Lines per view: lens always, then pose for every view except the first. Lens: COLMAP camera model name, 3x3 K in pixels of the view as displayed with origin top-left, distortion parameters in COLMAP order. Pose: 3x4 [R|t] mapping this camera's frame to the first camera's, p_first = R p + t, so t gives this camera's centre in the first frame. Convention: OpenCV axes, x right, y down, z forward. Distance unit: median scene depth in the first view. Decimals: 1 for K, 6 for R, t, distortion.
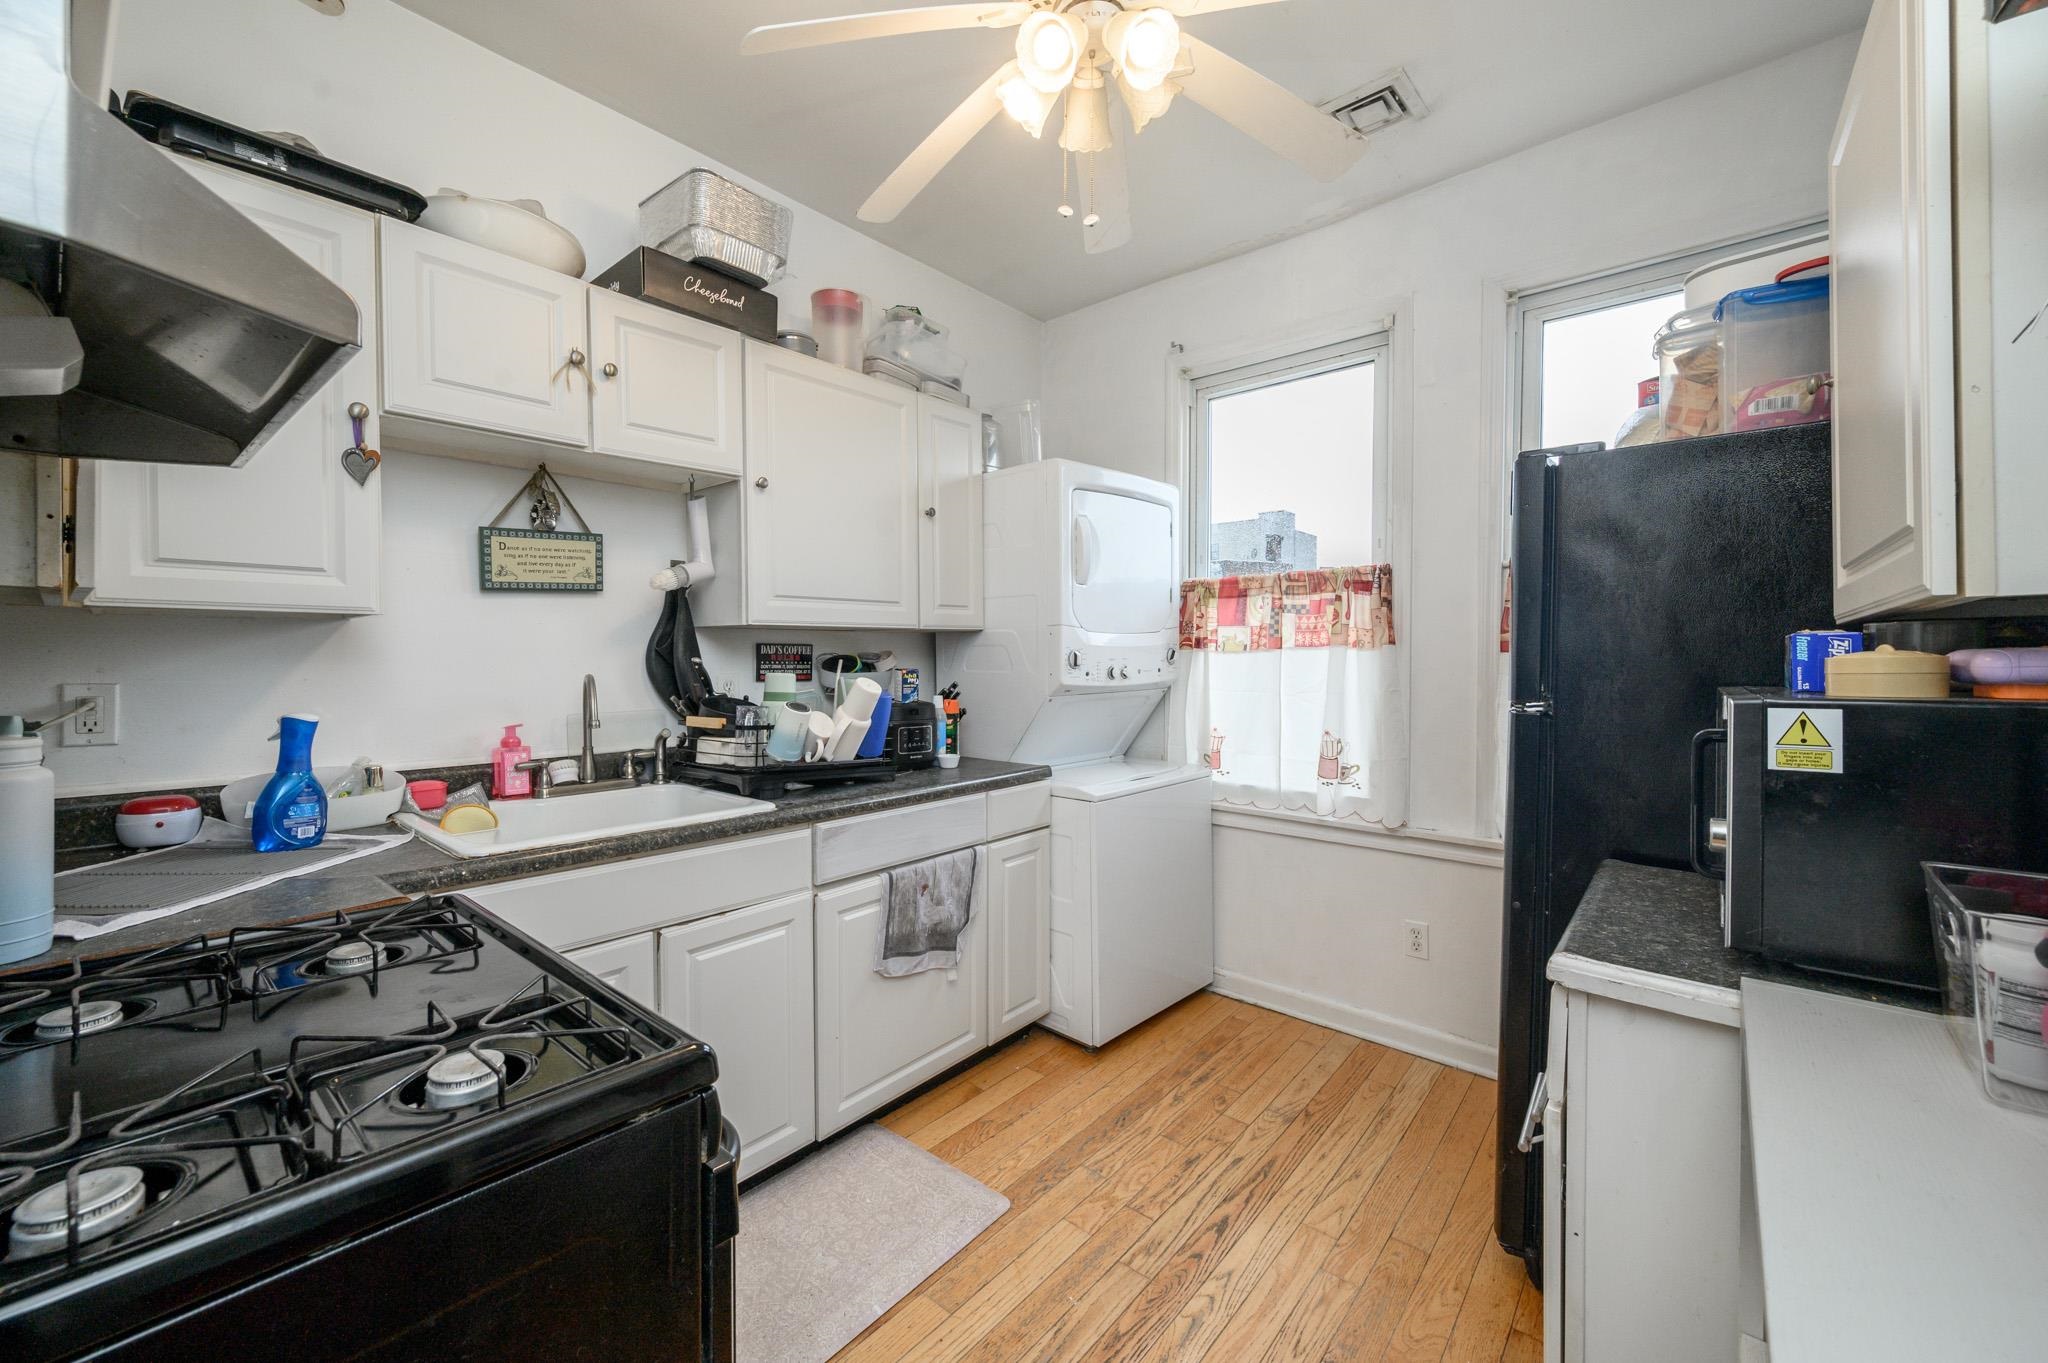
lens RADIAL K [[808.4, 0, 1023.8], [0, 808.4, 677.2], [0, 0, 1]] dist [0.000407, 0.000085]
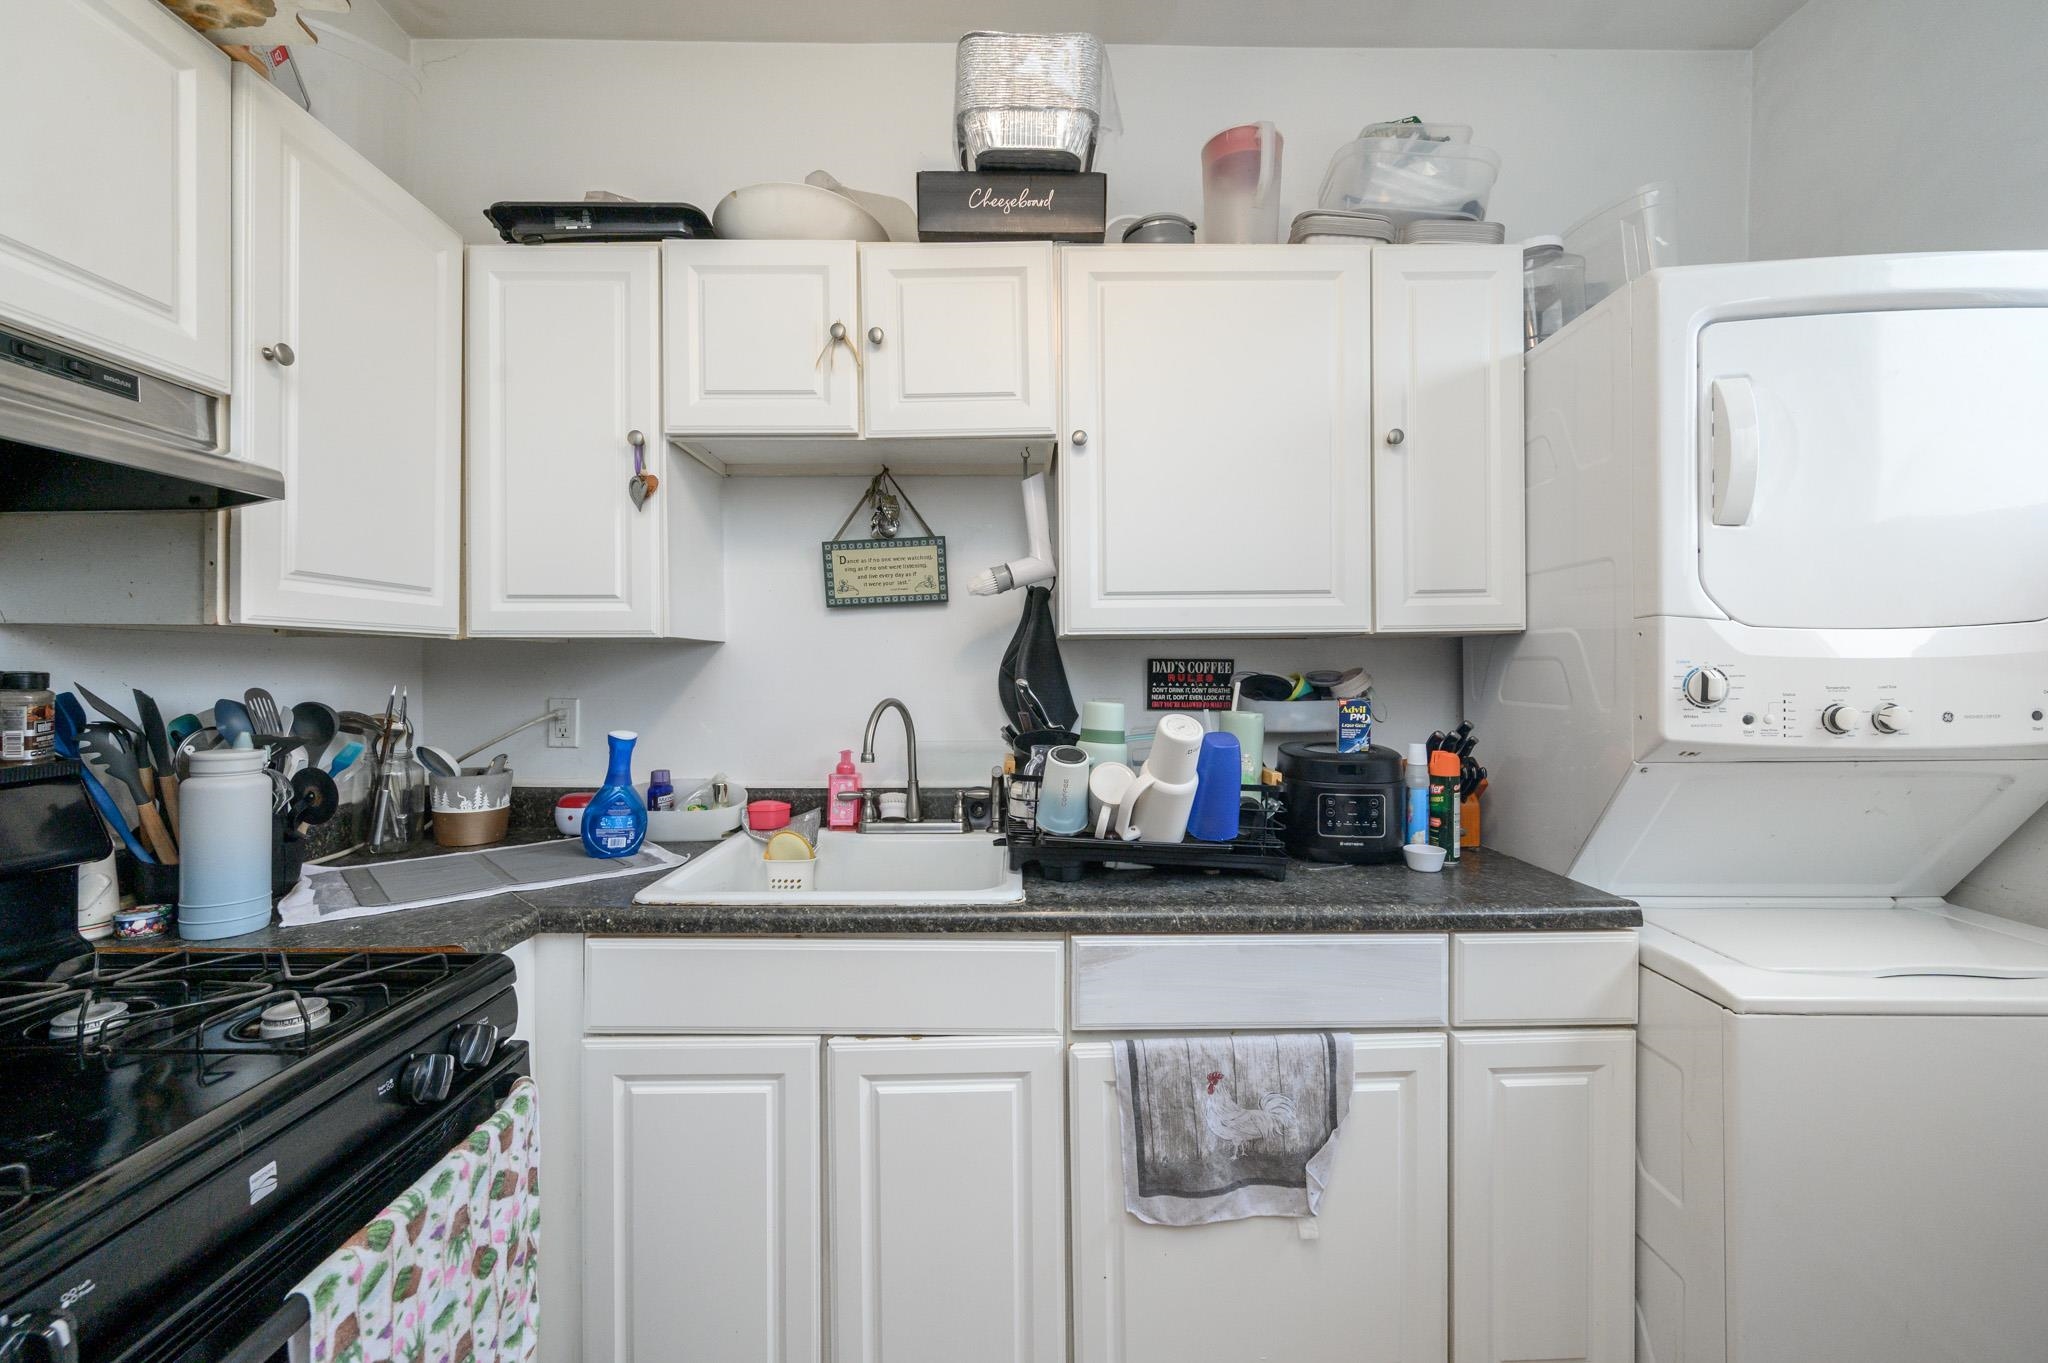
lens RADIAL K [[808.4, 0, 1023.8], [0, 808.4, 677.2], [0, 0, 1]] dist [0.000407, 0.000085]
pose [[0.658708, 0.008612, -0.752349, 0.196902], [-0.018705, 0.999813, -0.004932, -0.023254], [0.752166, 0.017322, 0.658746, 0.510615]]
